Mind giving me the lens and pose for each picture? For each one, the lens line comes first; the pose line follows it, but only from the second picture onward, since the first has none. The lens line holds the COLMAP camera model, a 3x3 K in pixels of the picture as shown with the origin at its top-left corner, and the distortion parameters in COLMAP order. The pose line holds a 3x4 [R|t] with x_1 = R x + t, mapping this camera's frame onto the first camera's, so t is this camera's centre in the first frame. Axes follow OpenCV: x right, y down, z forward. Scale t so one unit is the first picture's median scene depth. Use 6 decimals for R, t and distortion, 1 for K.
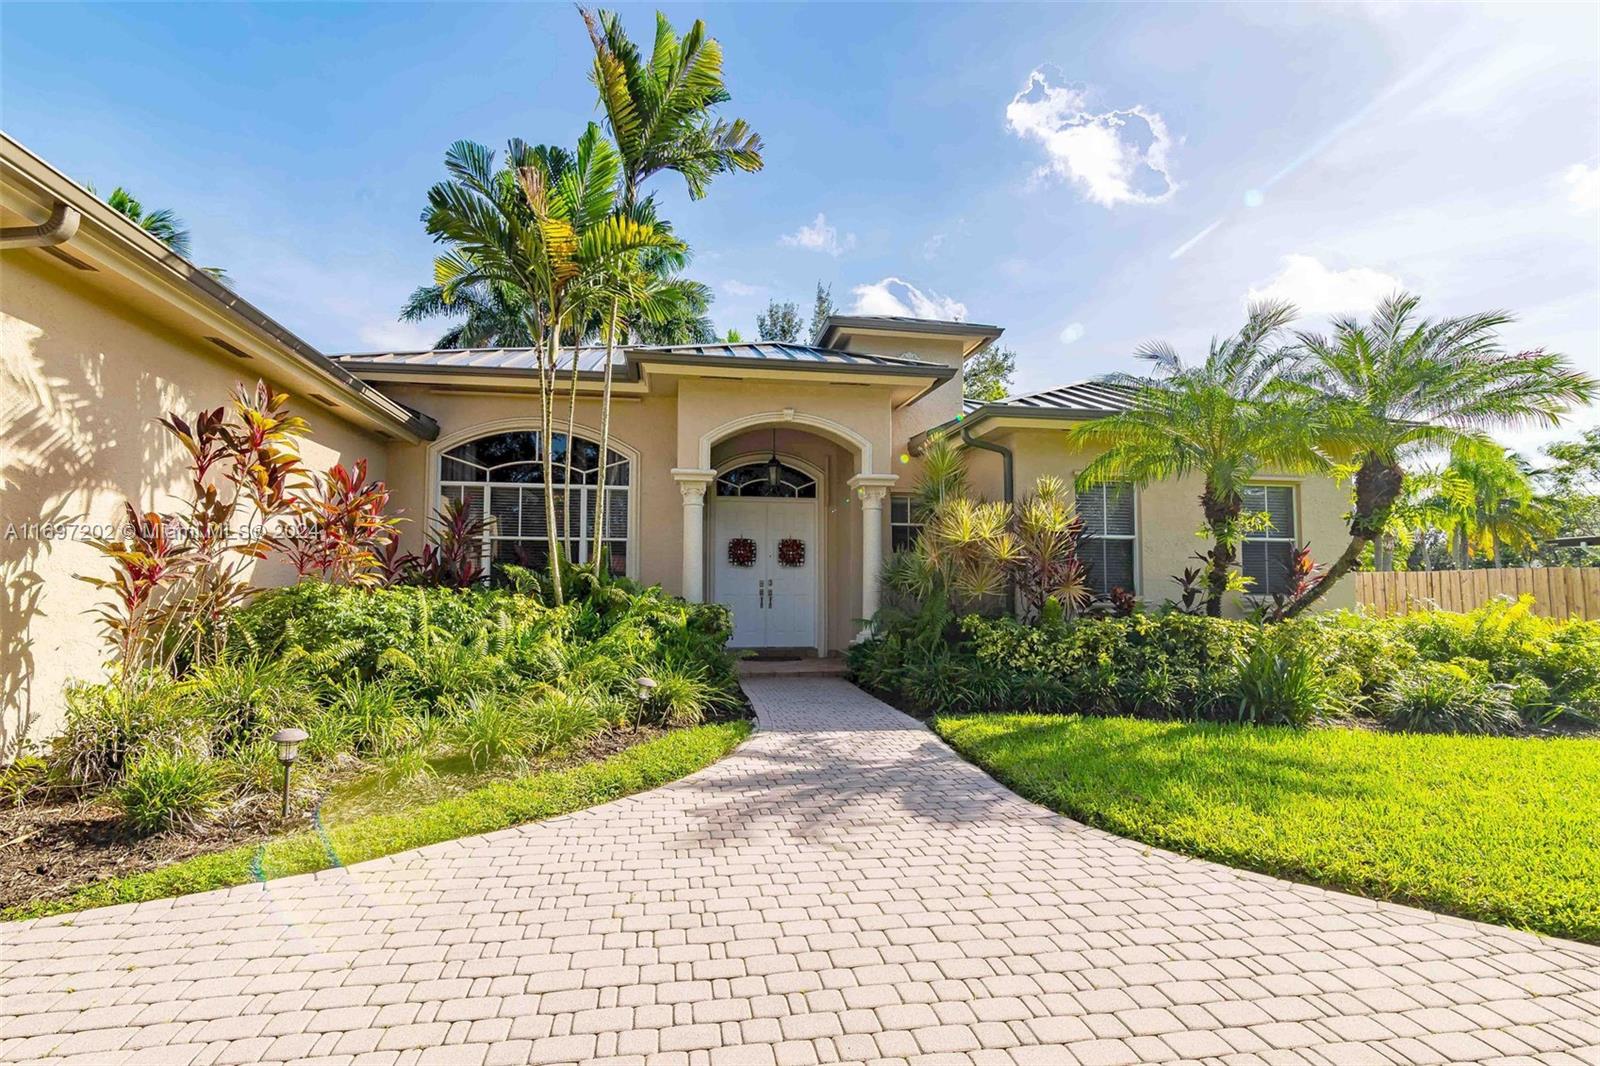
lens RADIAL K [[730.2, 0, 800.6], [0, 730.2, 537.4], [0, 0, 1]] dist [0.003713, 0.000293]
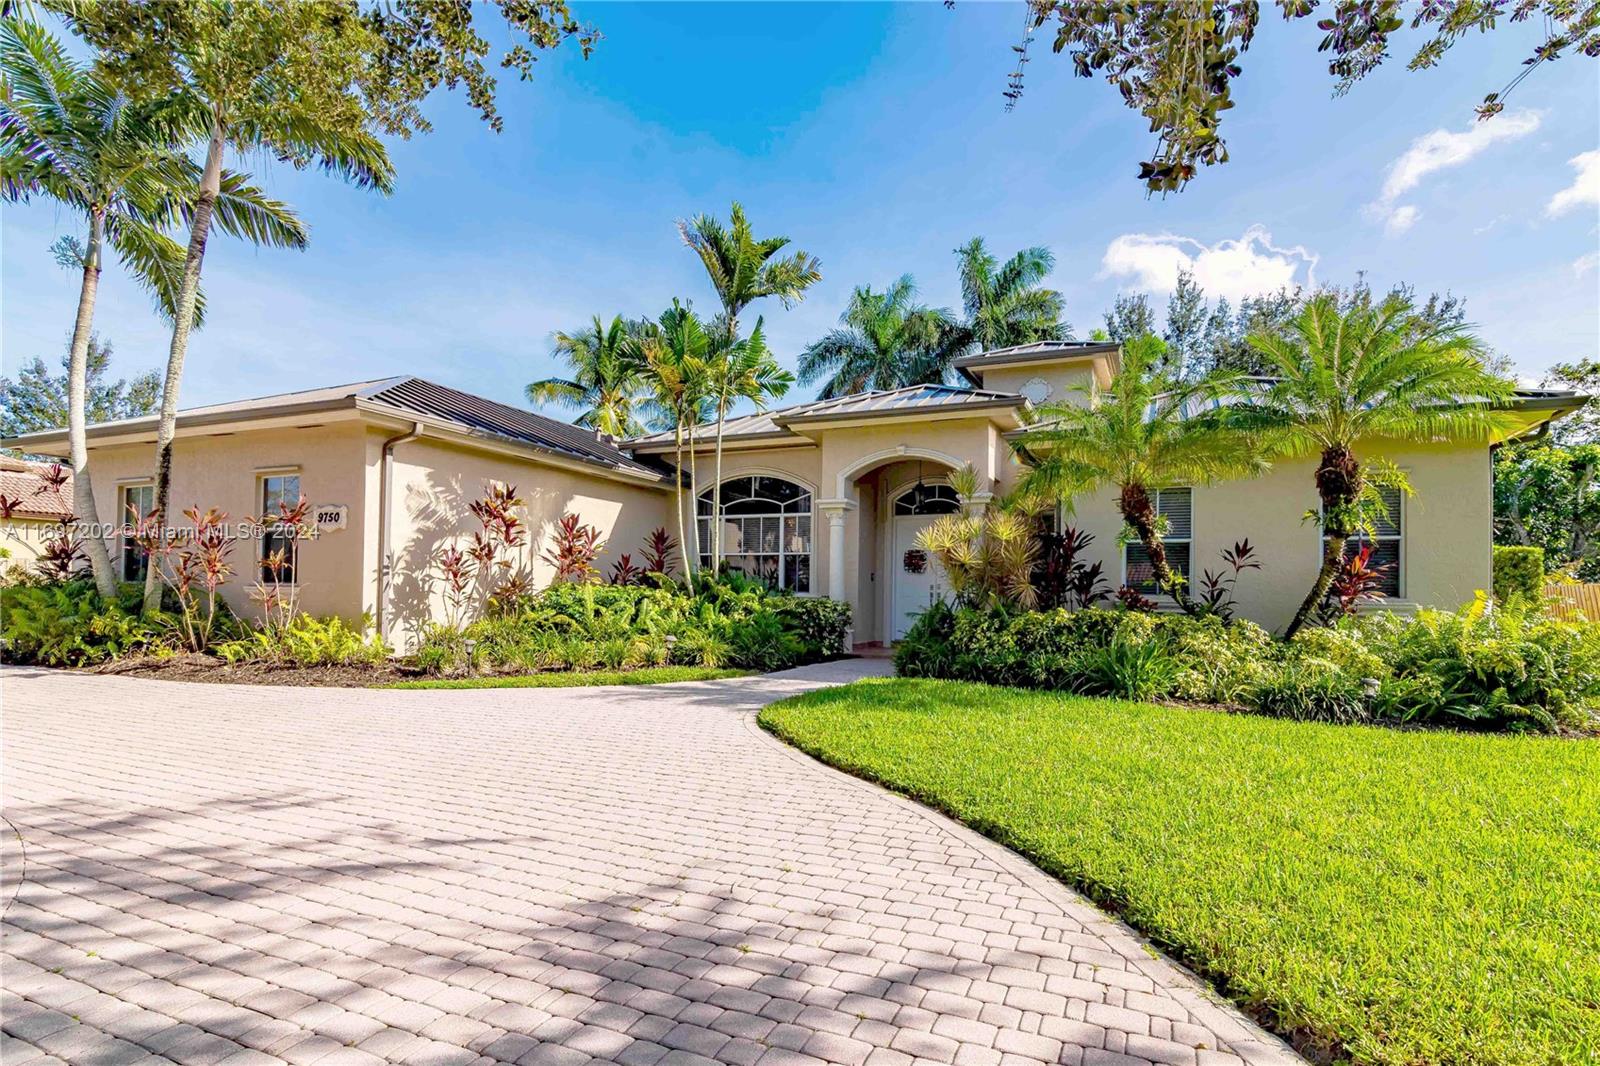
lens RADIAL K [[730.2, 0, 798.2], [0, 730.2, 539.7], [0, 0, 1]] dist [0.003713, 0.000293]
pose [[0.857677, -0.032327, -0.513171, 0.633170], [0.024600, 0.999459, -0.021845, 0.009869], [0.513600, 0.006112, 0.858008, -0.208018]]
